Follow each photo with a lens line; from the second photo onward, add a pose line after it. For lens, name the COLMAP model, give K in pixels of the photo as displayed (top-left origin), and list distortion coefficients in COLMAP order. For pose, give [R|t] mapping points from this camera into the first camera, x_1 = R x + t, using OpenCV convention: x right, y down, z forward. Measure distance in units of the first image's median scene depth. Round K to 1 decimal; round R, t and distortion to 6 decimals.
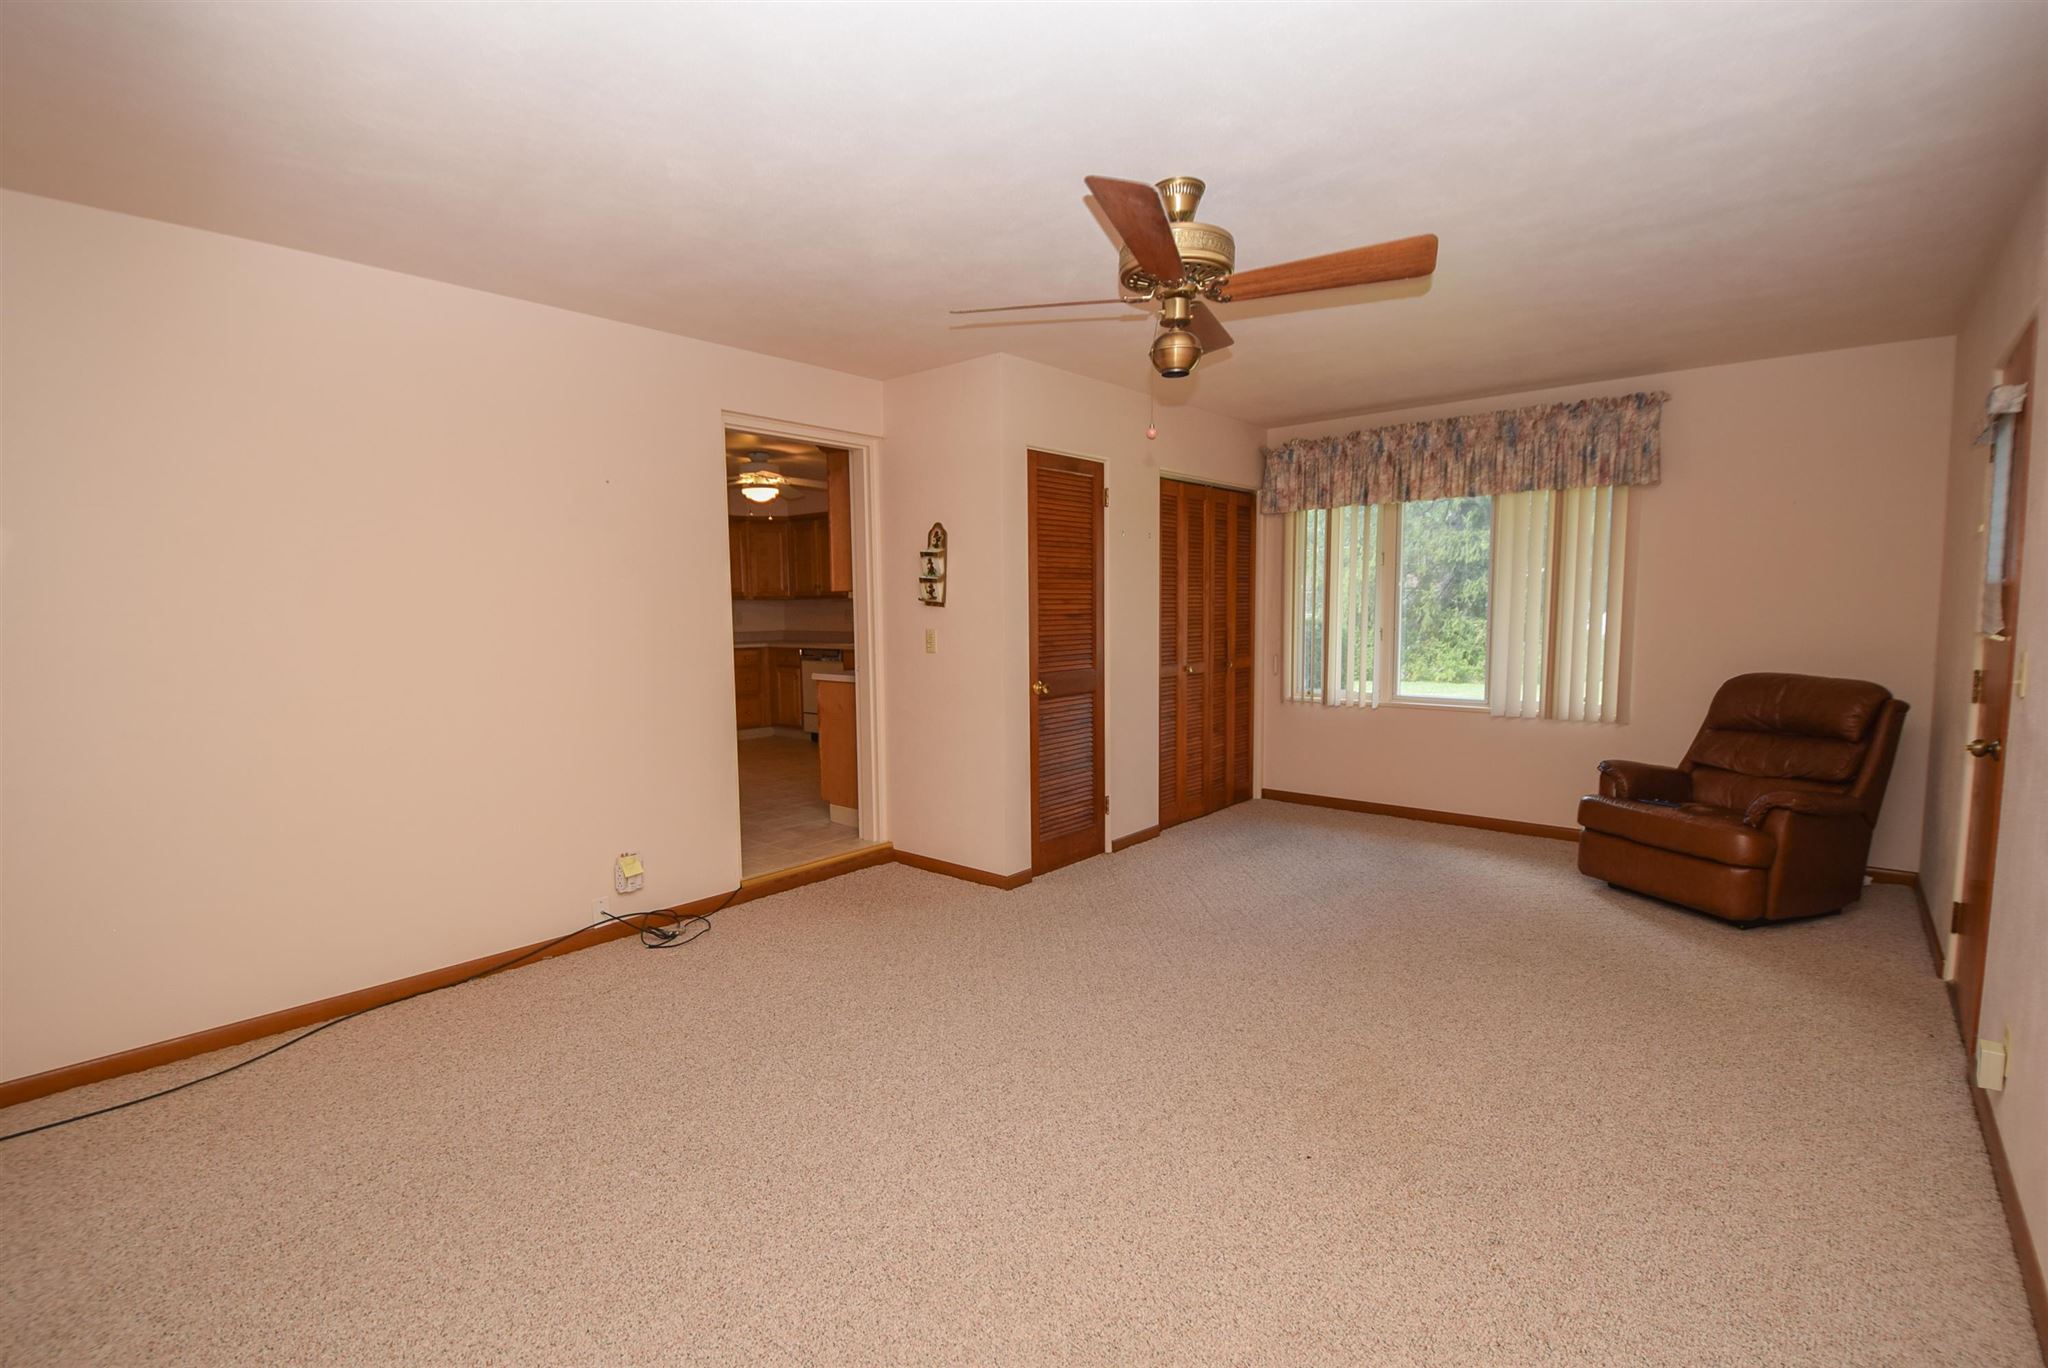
lens RADIAL K [[908.9, 0, 1041.4], [0, 908.9, 680.8], [0, 0, 1]] dist [-0.003973, -0.007377]
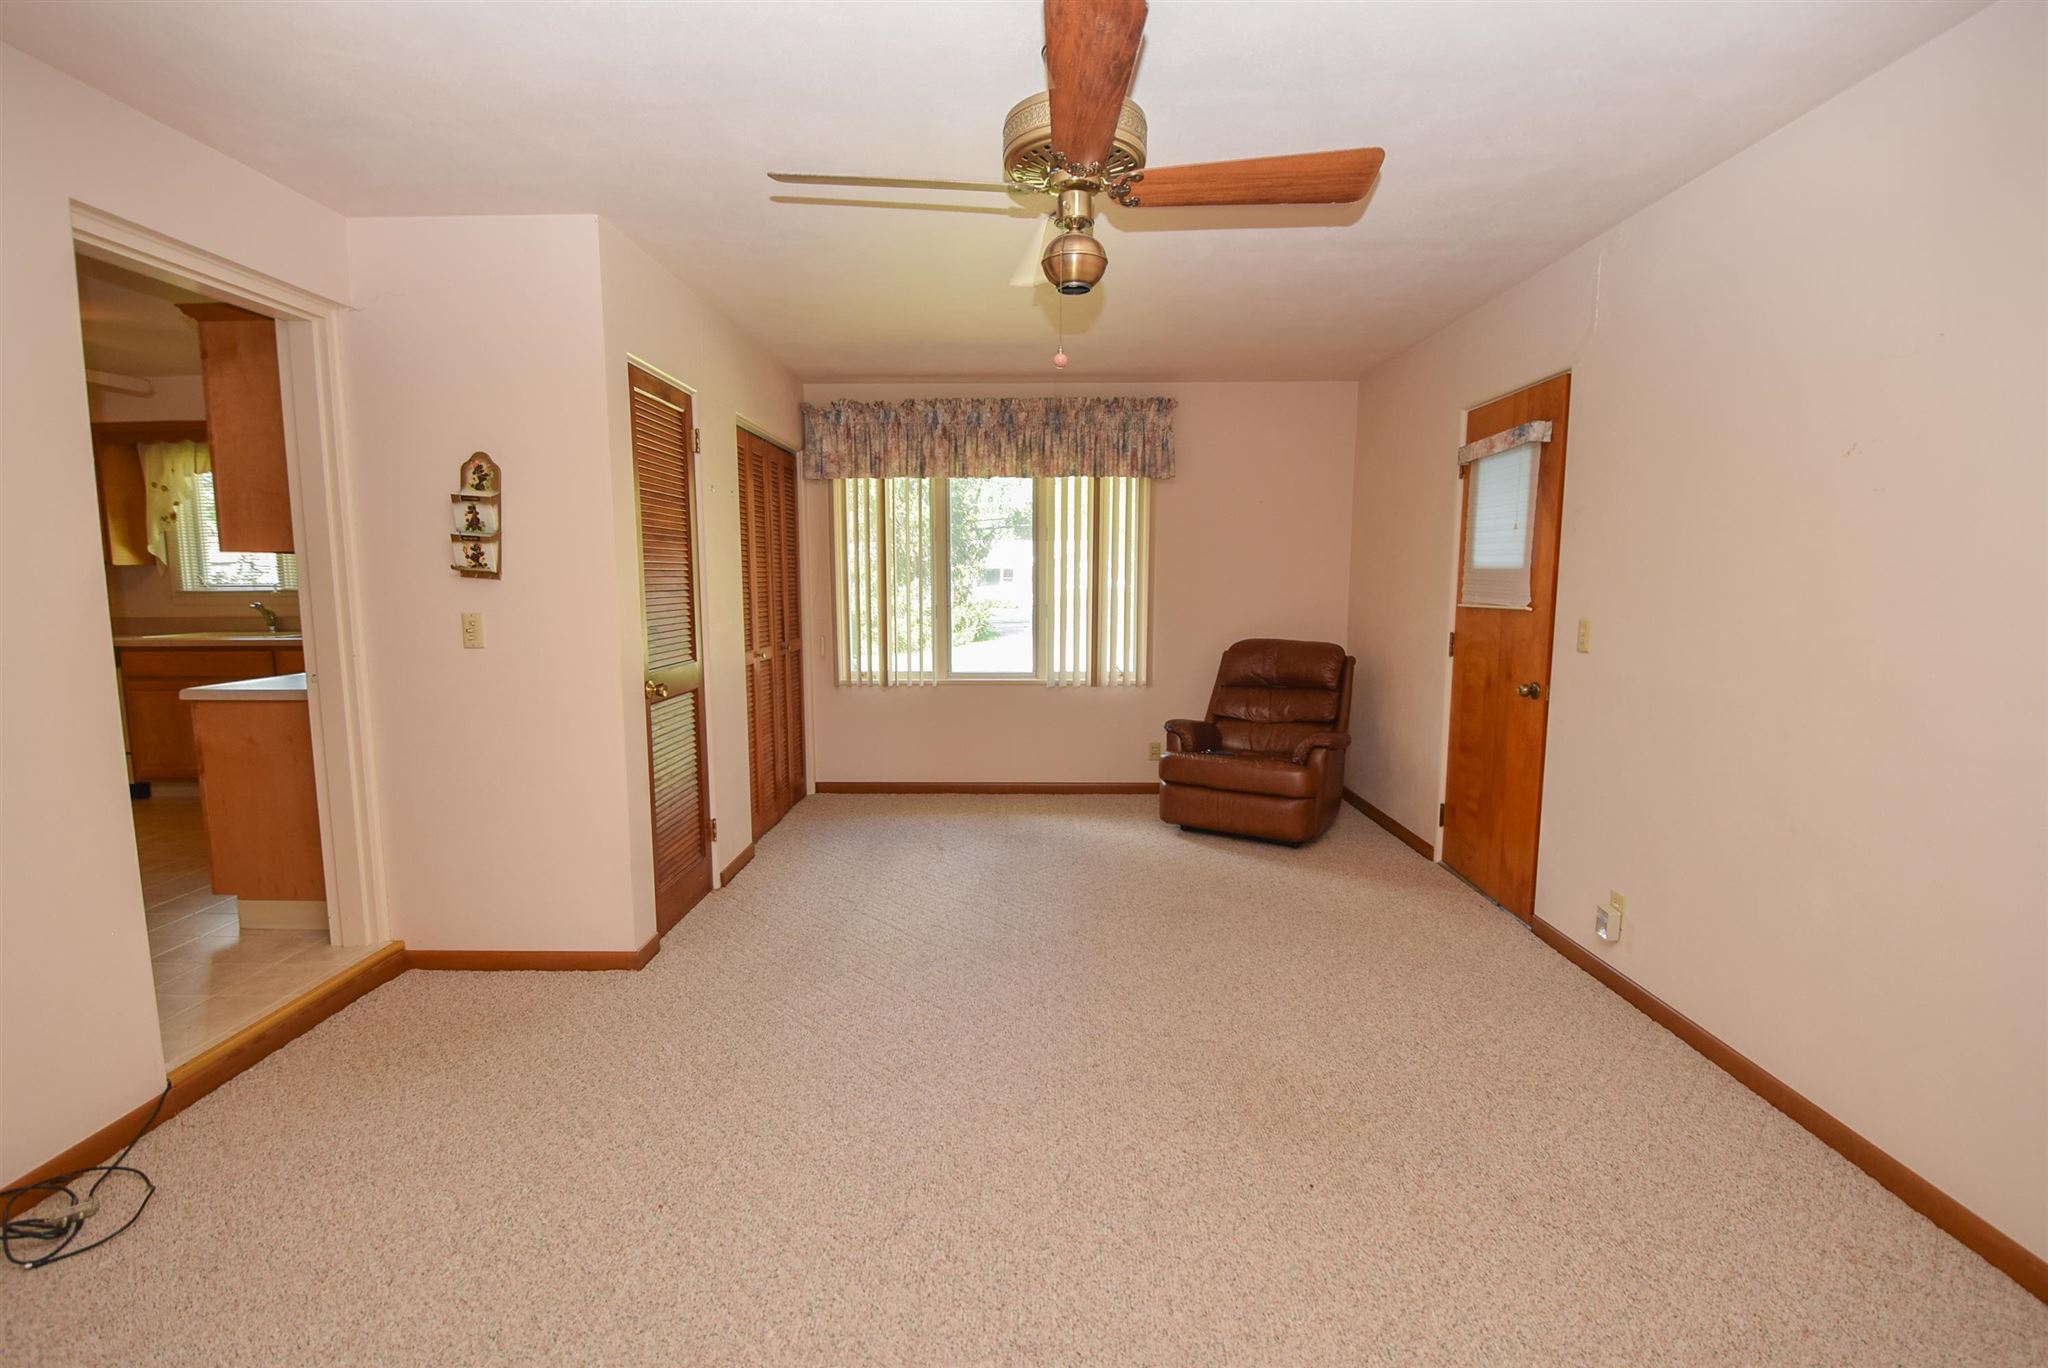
lens RADIAL K [[908.9, 0, 1026.9], [0, 908.9, 682.5], [0, 0, 1]] dist [-0.003973, -0.007377]
pose [[0.775086, -0.061377, 0.628868, -0.213605], [0.043979, 0.998098, 0.043209, -0.015413], [-0.630324, -0.005834, 0.776310, 0.213262]]
